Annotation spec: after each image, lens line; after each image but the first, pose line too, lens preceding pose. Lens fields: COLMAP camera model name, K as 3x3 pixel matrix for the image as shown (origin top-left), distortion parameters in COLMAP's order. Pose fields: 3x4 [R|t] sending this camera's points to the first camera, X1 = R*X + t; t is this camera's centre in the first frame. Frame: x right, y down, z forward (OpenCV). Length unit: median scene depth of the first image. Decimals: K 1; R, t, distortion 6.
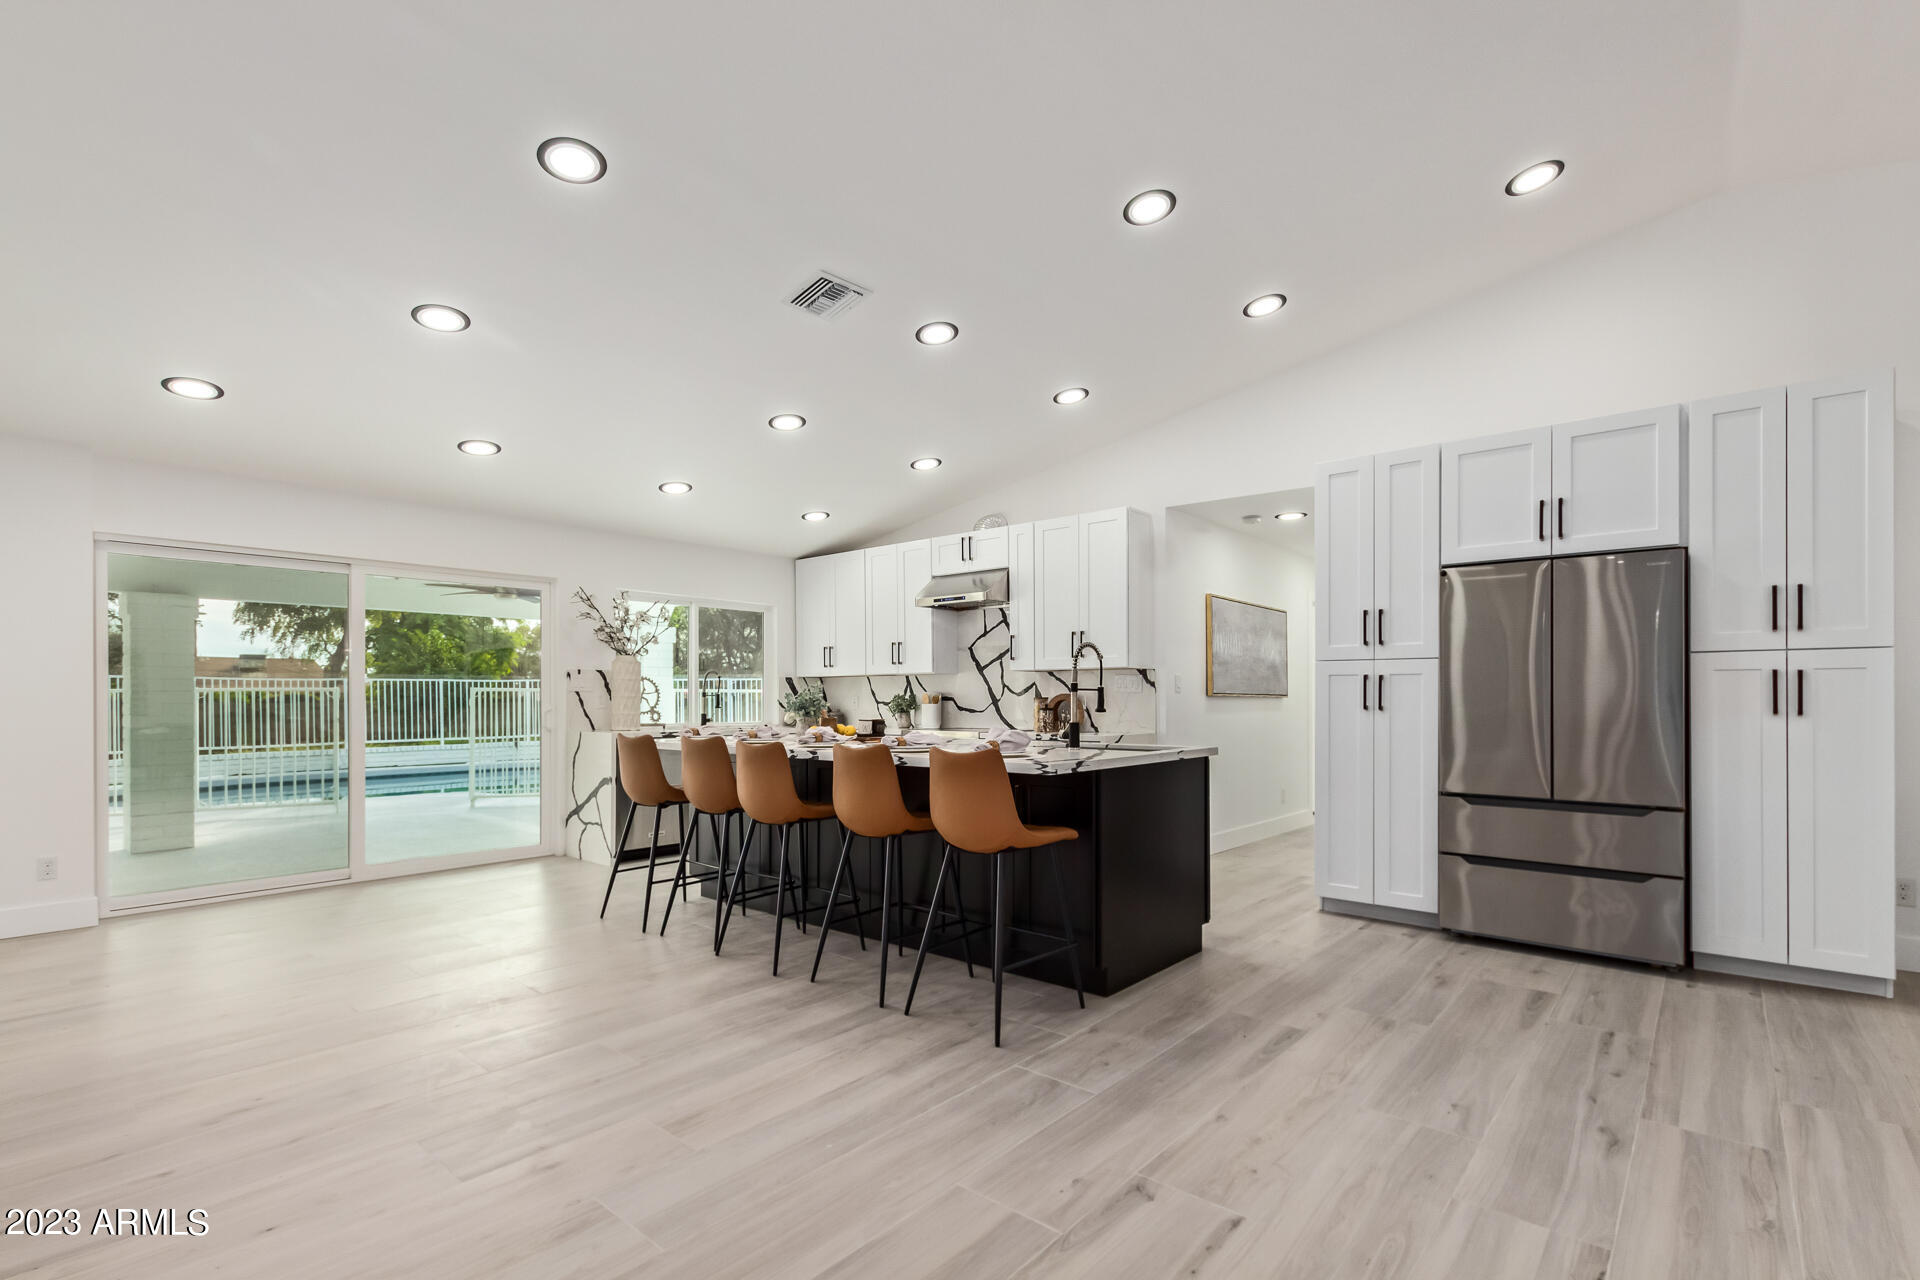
lens RADIAL K [[888.5, 0, 972.0], [0, 888.5, 696.7], [0, 0, 1]] dist [0.009754, -0.003202]
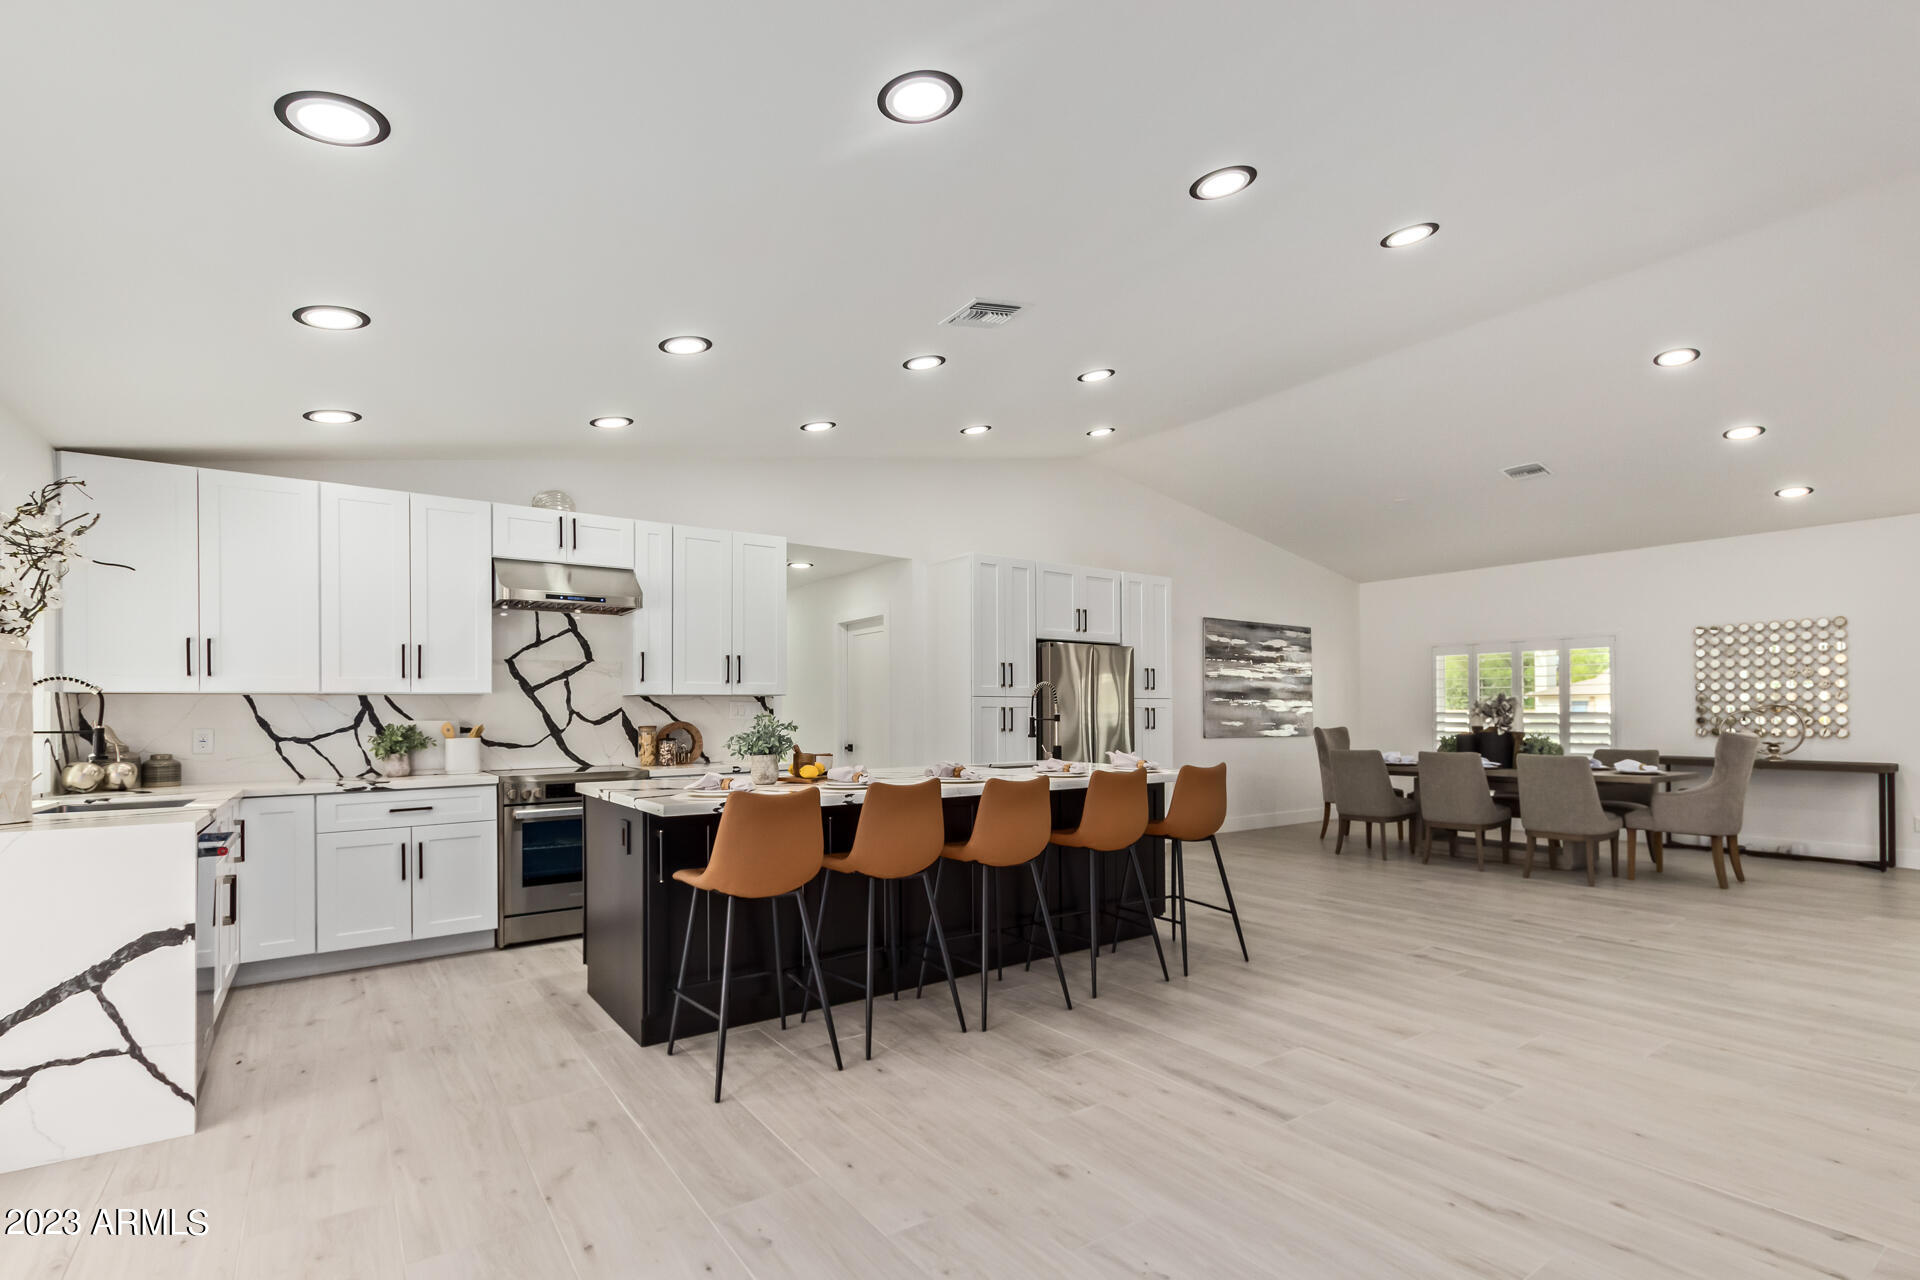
lens RADIAL K [[888.5, 0, 982.9], [0, 888.5, 709.7], [0, 0, 1]] dist [0.009754, -0.003202]
pose [[0.228289, 0.001452, 0.973592, -0.724040], [0.003067, 0.999993, -0.002210, -0.012873], [-0.973589, 0.003490, 0.228283, 0.515273]]
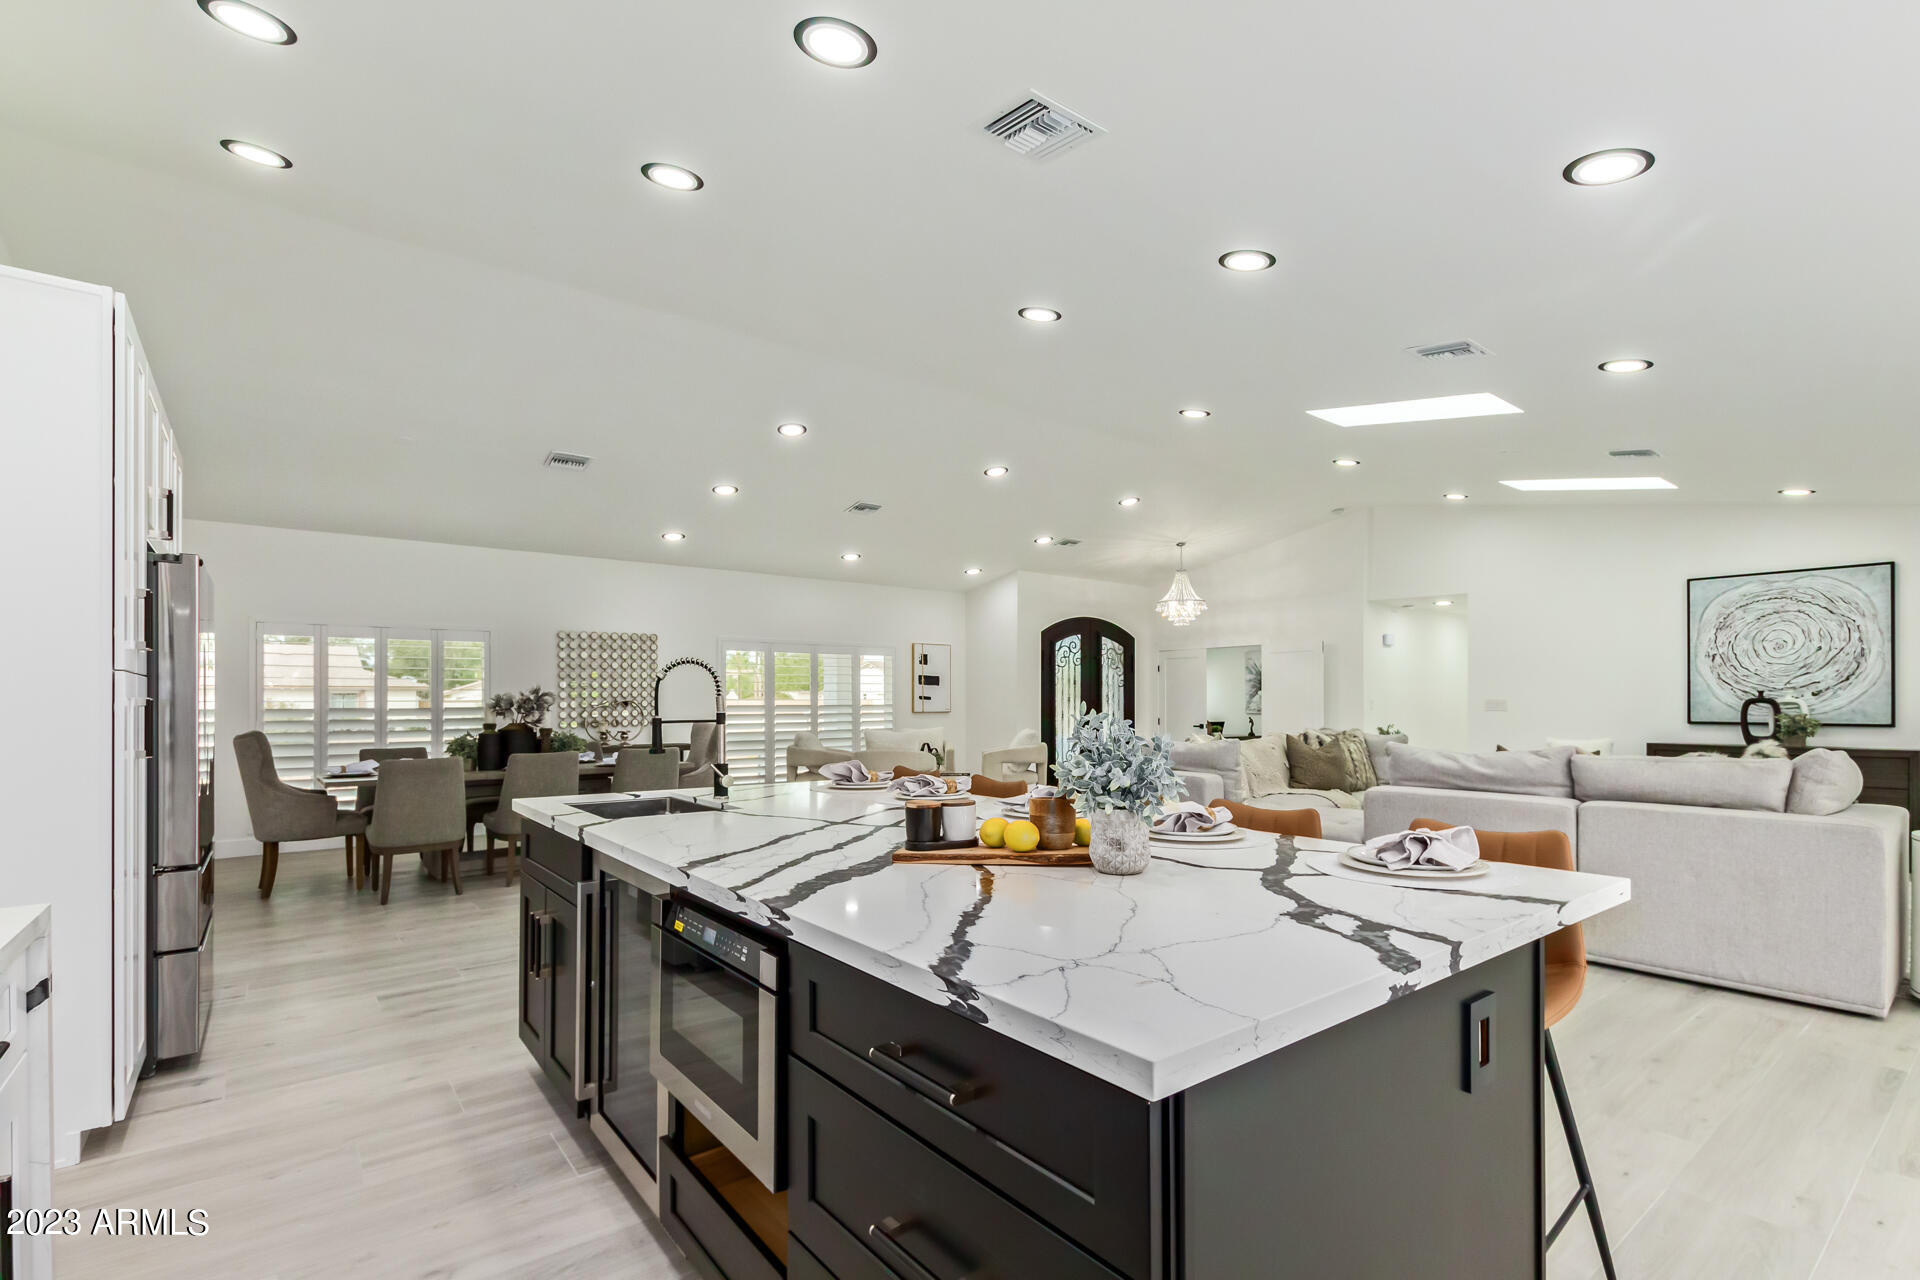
lens RADIAL K [[888.5, 0, 979.2], [0, 888.5, 688.3], [0, 0, 1]] dist [0.009754, -0.003202]
pose [[-0.982008, 0.006484, 0.188727, -0.160896], [0.004149, 0.999910, -0.012765, -0.017878], [-0.188793, -0.011752, -0.981947, 1.091067]]
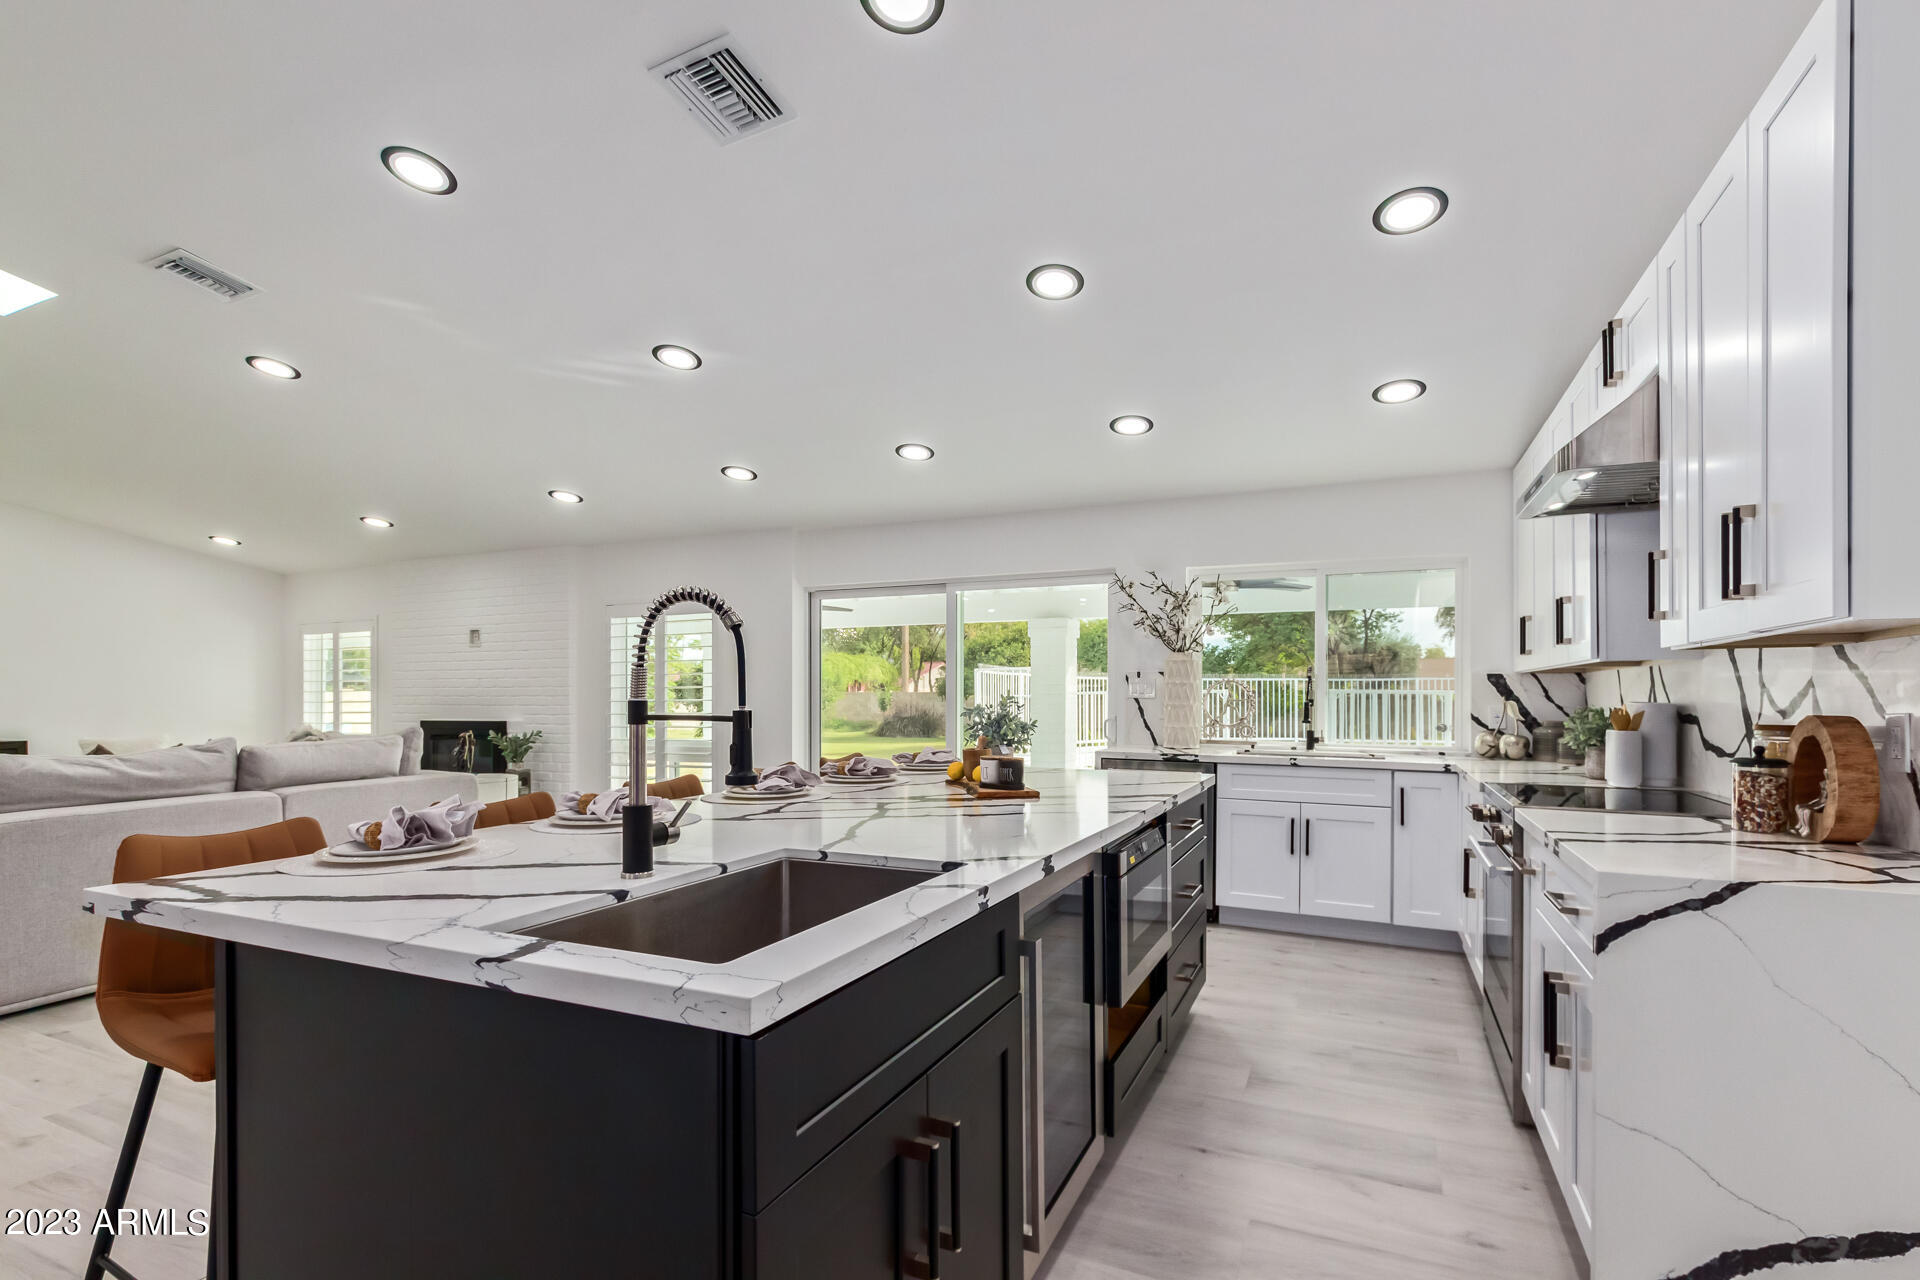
lens RADIAL K [[888.5, 0, 970.3], [0, 888.5, 688.9], [0, 0, 1]] dist [0.009754, -0.003202]
pose [[0.279732, -0.003916, -0.960070, 0.330541], [0.001770, 0.999992, -0.003563, -0.012854], [0.960077, -0.000703, 0.279736, 0.648912]]
